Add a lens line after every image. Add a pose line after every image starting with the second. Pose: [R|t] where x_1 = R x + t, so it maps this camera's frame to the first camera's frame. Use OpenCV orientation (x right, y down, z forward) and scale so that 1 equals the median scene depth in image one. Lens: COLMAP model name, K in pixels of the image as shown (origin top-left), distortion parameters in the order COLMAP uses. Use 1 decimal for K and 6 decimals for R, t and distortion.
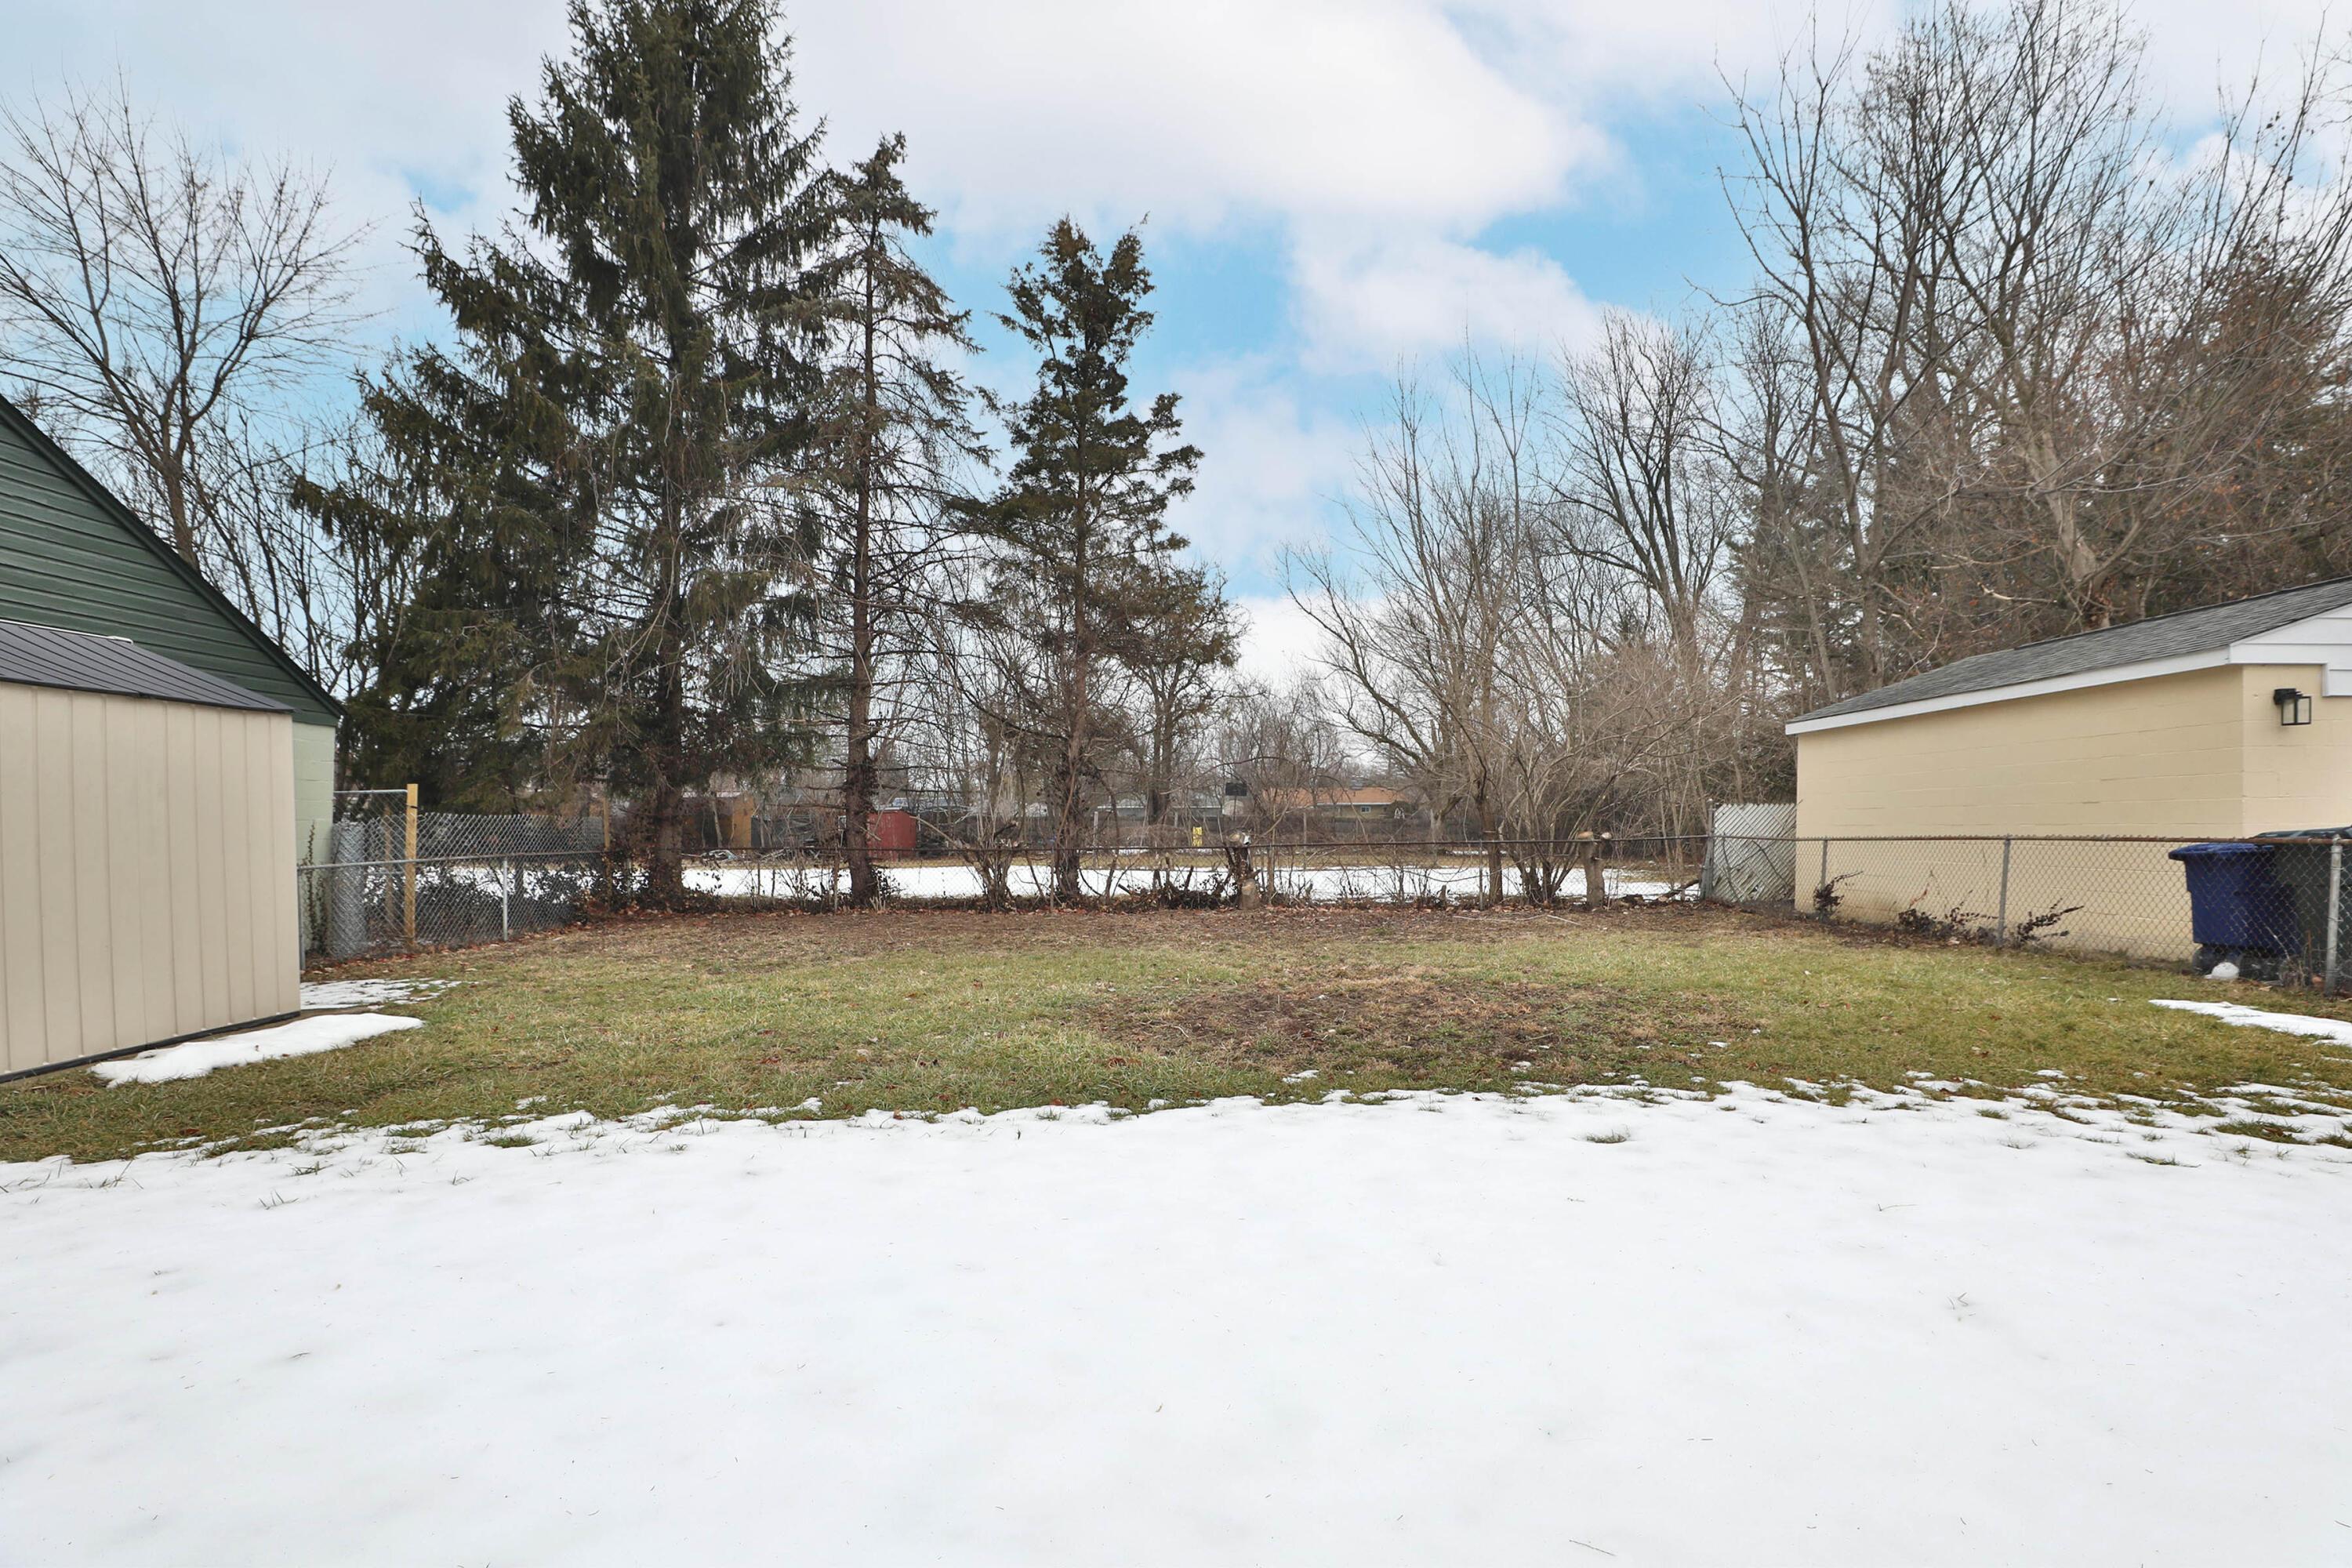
lens RADIAL K [[1155.3, 0, 1176.0], [0, 1155.3, 784.0], [0, 0, 1]] dist [-0.008729, 0.000879]
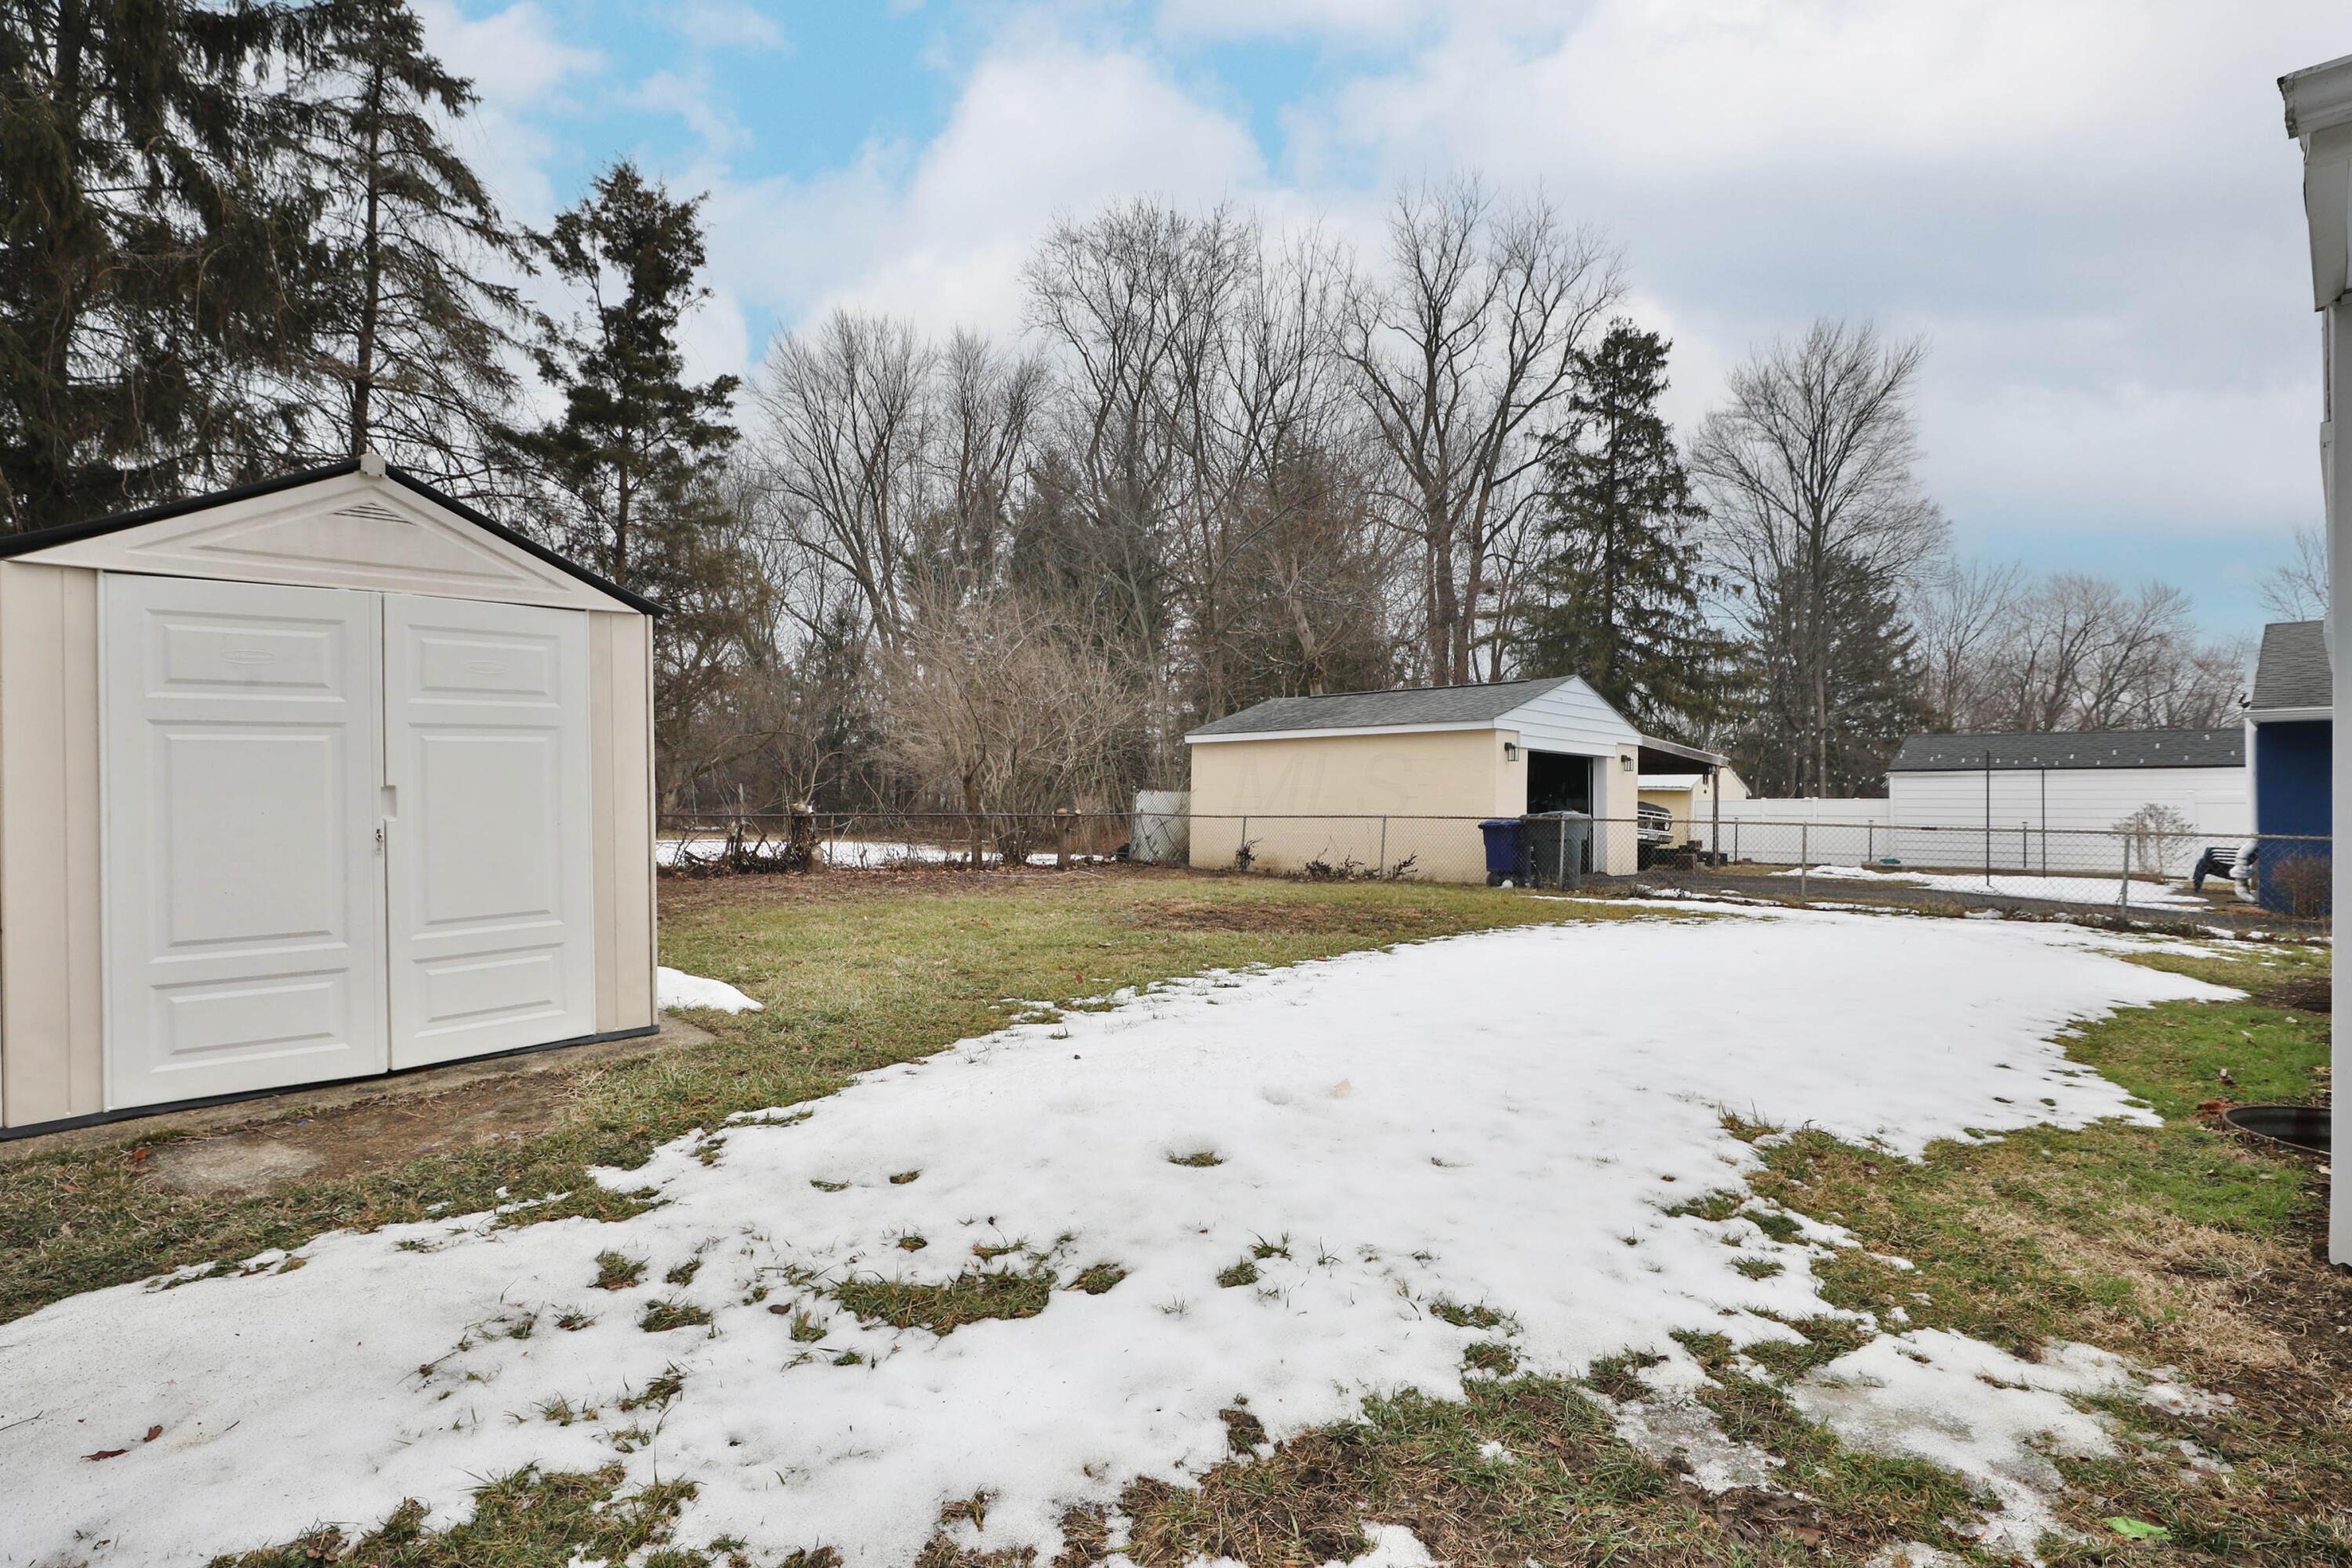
lens RADIAL K [[1155.3, 0, 1176.0], [0, 1155.3, 784.0], [0, 0, 1]] dist [-0.008729, 0.000879]
pose [[0.717708, 0.025725, 0.695869, -0.455450], [-0.040774, 0.999155, 0.005116, 0.001037], [-0.695149, -0.032046, 0.718151, -0.017890]]
